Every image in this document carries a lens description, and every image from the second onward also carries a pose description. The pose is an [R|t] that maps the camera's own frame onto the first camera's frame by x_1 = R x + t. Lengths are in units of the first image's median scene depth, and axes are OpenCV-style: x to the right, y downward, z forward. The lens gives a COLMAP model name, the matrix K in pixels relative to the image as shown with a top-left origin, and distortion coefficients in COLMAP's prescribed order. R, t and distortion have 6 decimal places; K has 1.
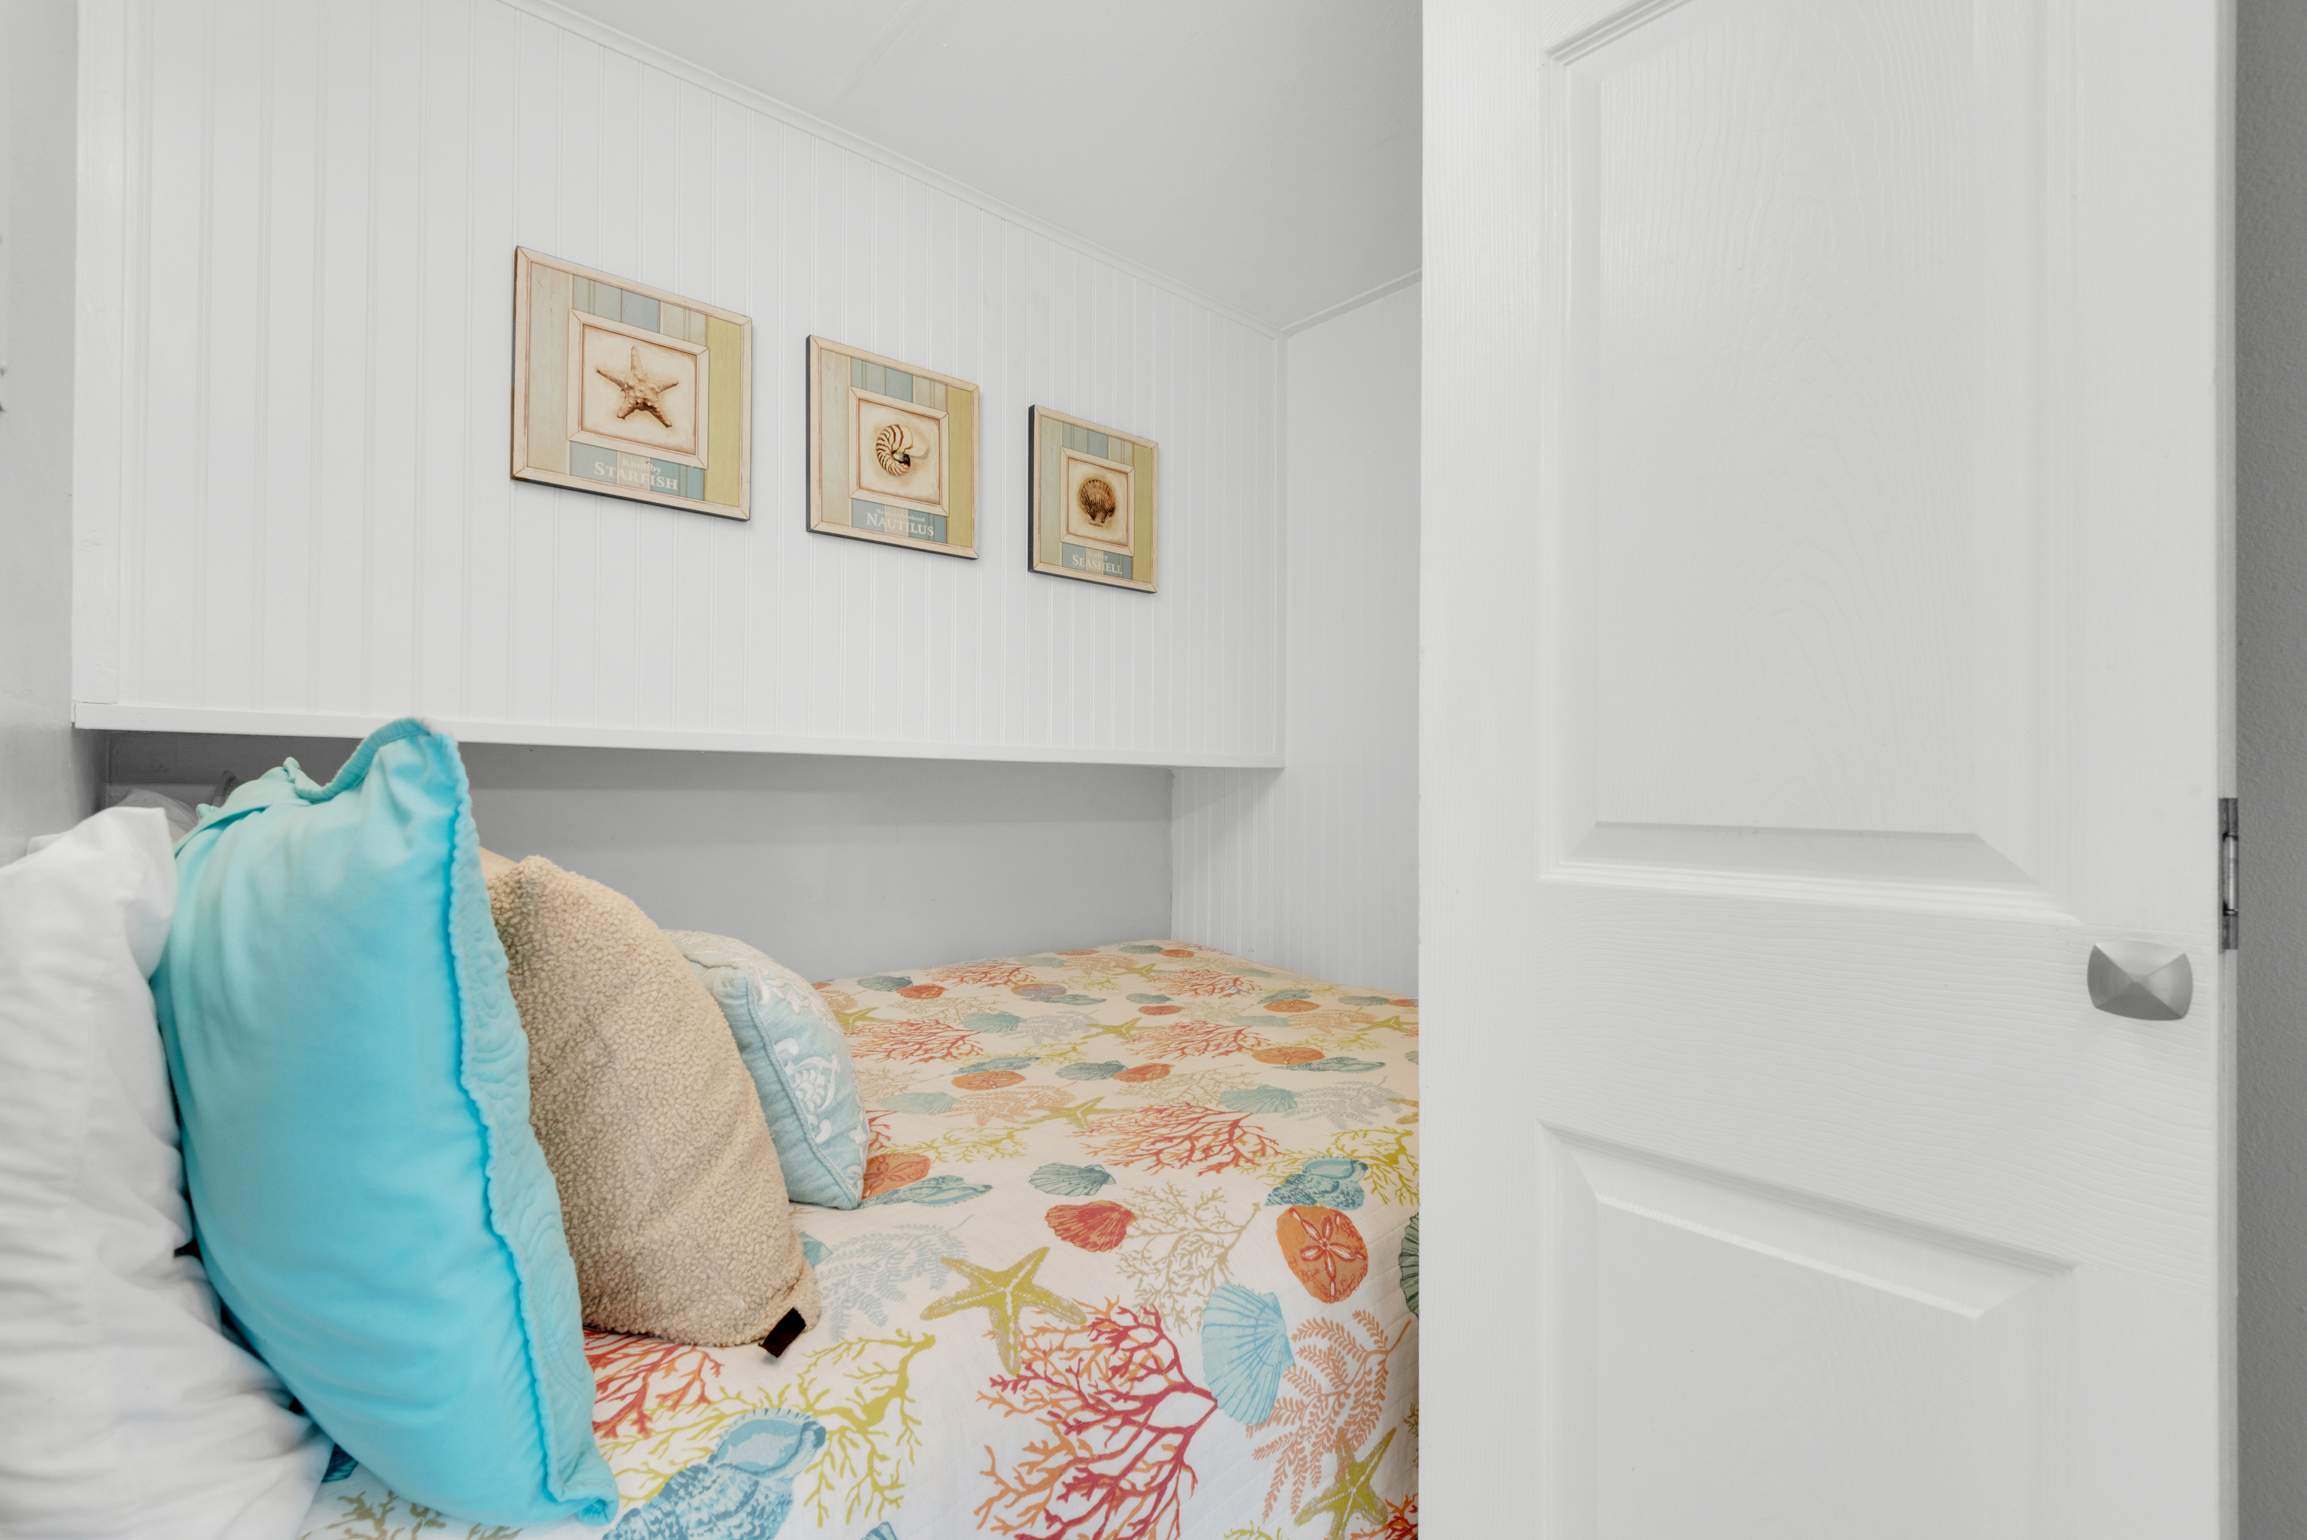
lens RADIAL K [[1030.6, 0, 1153.1], [0, 1030.6, 775.3], [0, 0, 1]] dist [0.034989, -0.025390]
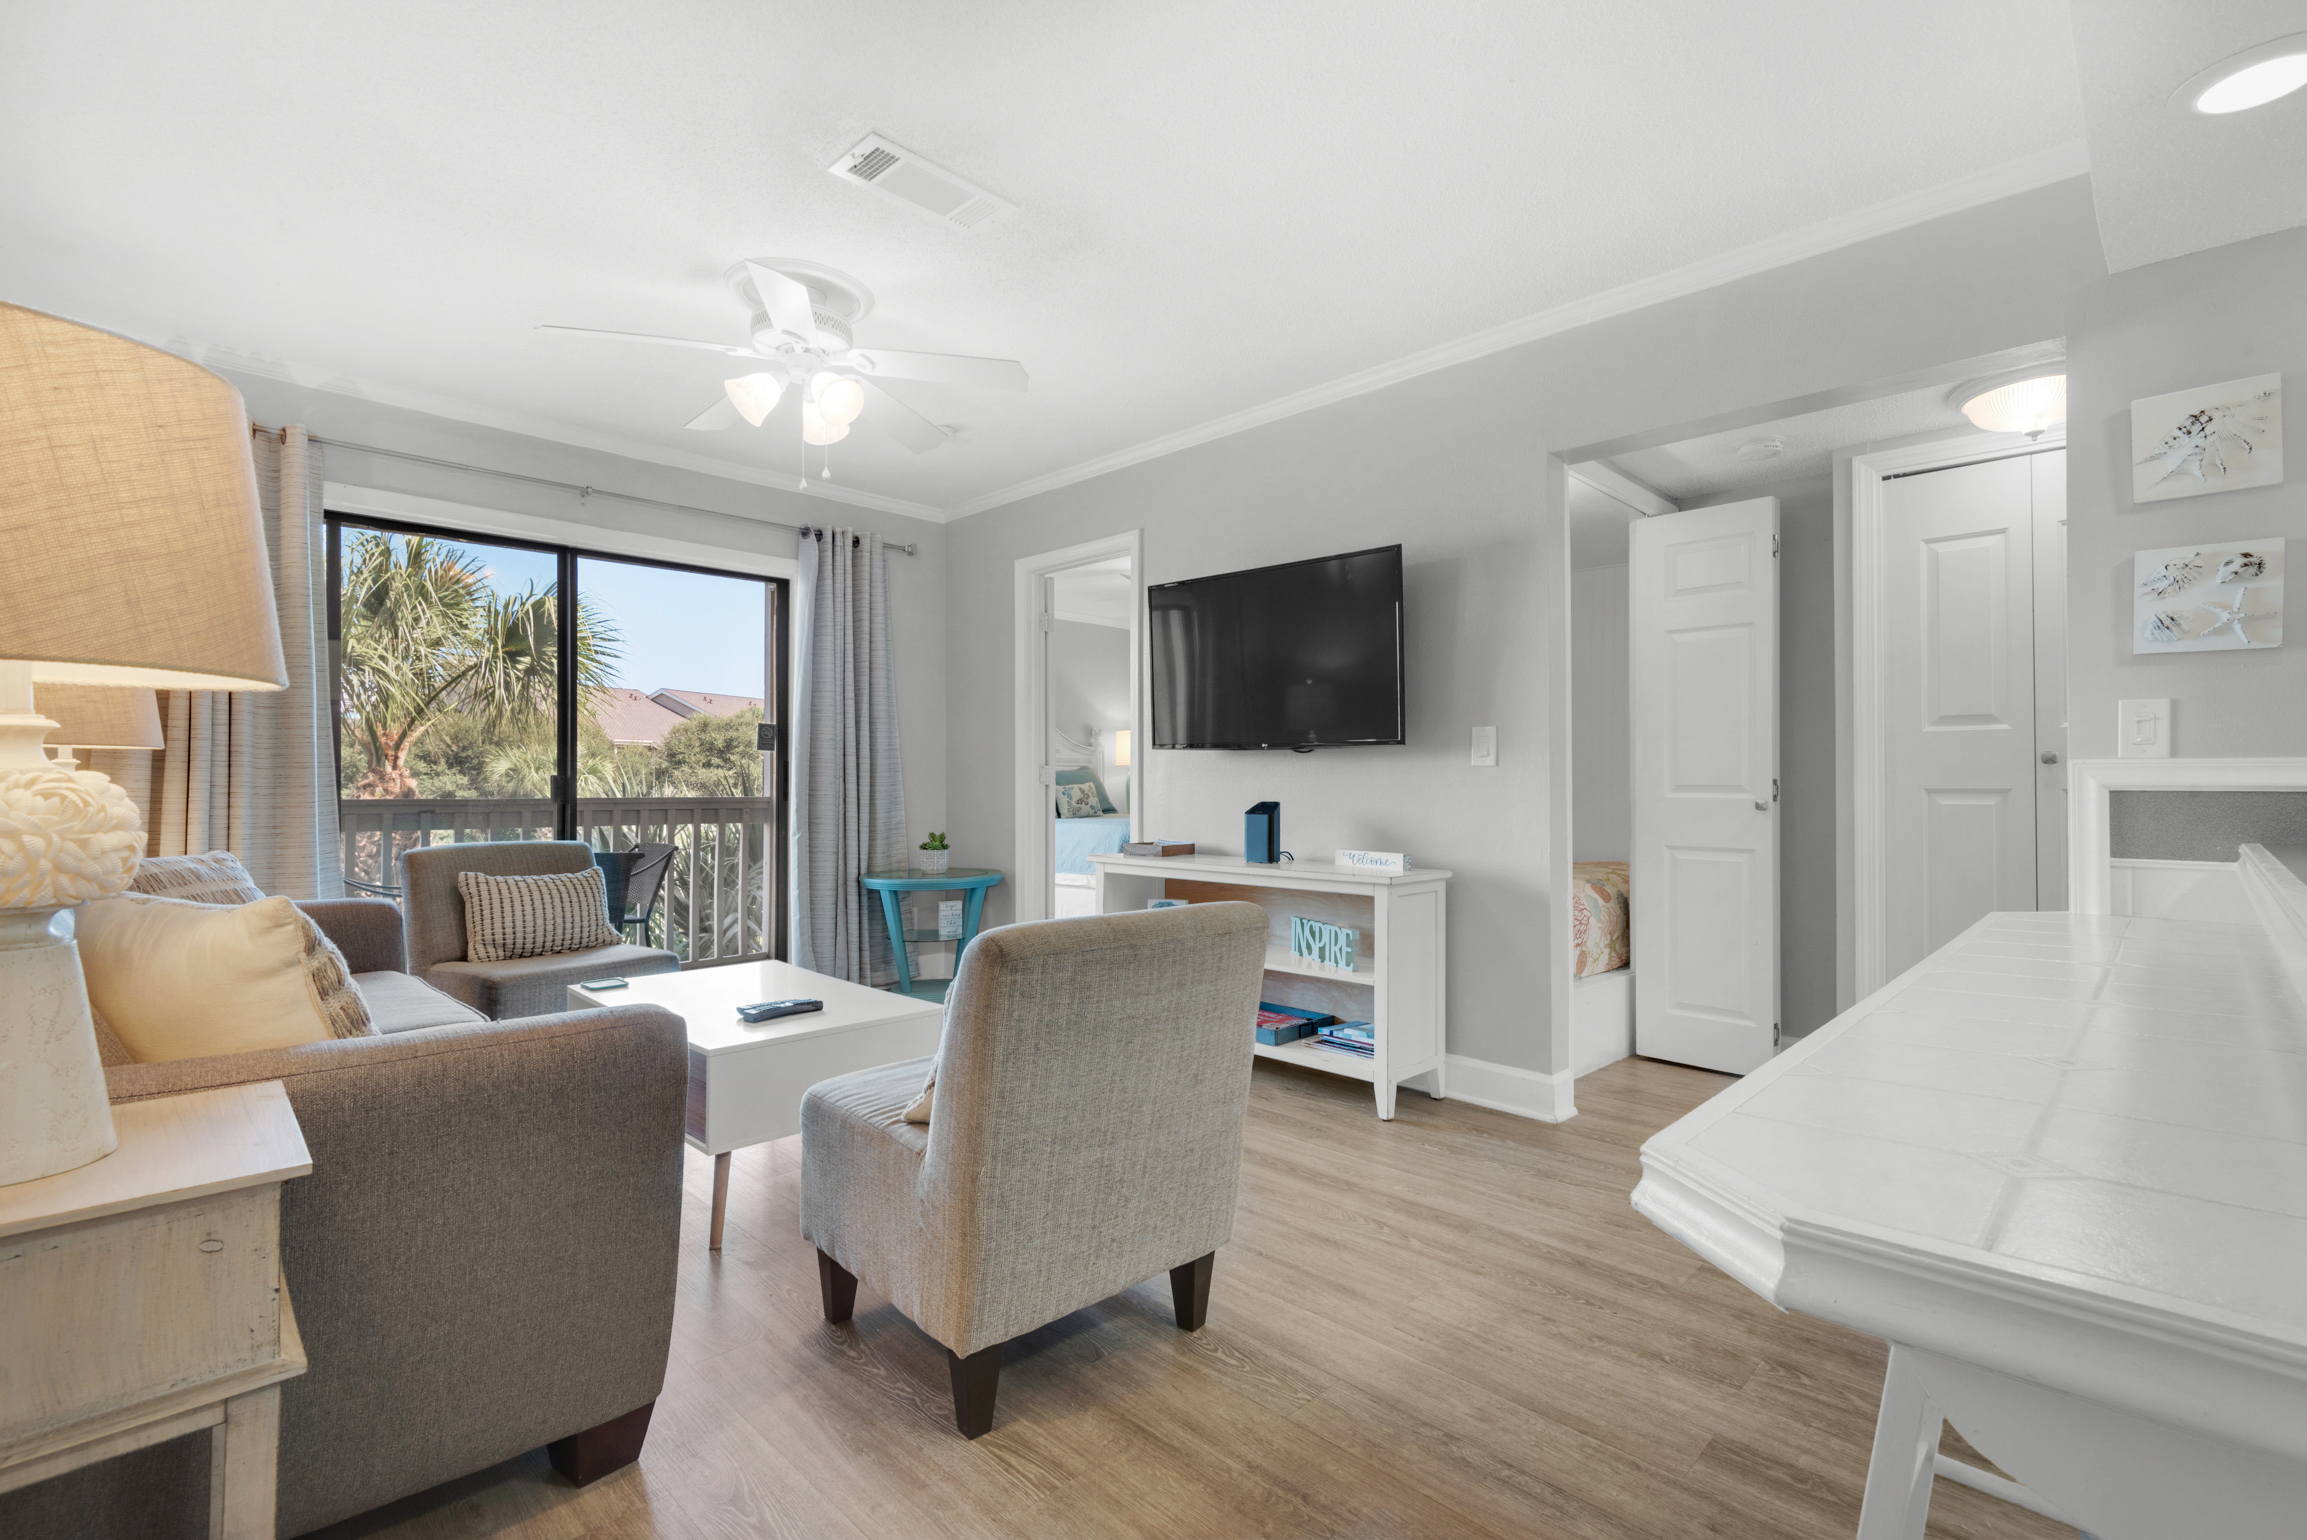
lens RADIAL K [[1030.6, 0, 1153.1], [0, 1030.6, 775.3], [0, 0, 1]] dist [0.034989, -0.025390]
pose [[0.996968, -0.001583, 0.077794, -2.225930], [0.001672, 0.999998, -0.001086, -0.005874], [-0.077793, 0.001213, 0.996969, -3.417433]]
